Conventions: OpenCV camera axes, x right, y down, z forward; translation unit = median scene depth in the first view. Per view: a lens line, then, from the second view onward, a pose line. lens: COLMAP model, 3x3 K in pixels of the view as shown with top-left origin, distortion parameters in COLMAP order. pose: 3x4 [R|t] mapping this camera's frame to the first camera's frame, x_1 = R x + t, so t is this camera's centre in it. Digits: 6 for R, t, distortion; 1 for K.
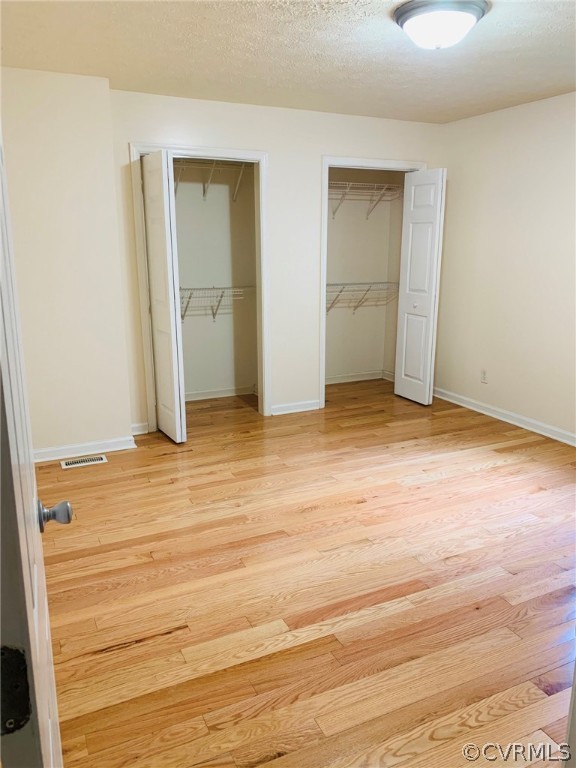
lens RADIAL K [[564.7, 0, 275.6], [0, 564.7, 359.2], [0, 0, 1]] dist [-0.001210, -0.006154]
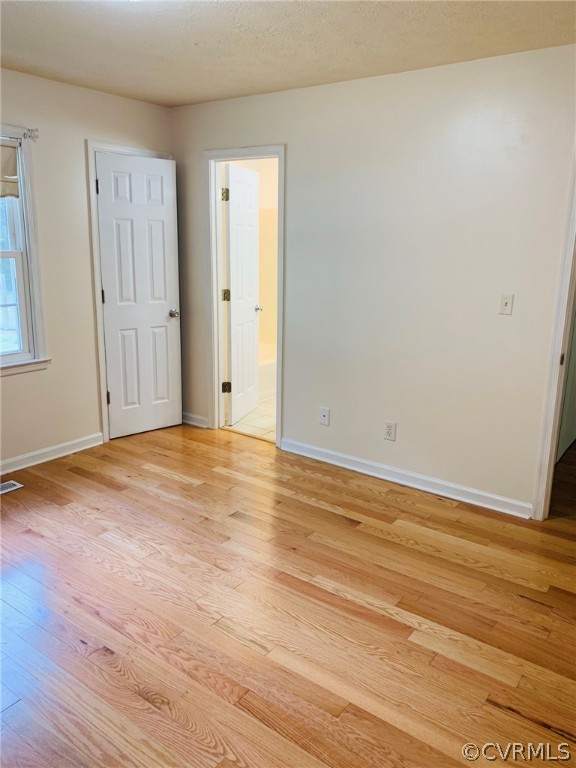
lens RADIAL K [[608.0, 0, 289.8], [0, 608.0, 373.3], [0, 0, 1]] dist [0.039094, -0.012073]
pose [[-0.483476, -0.202784, 0.851545, -0.693304], [0.154771, 0.937668, 0.311166, -0.332594], [-0.861566, 0.282236, -0.421955, 1.471547]]
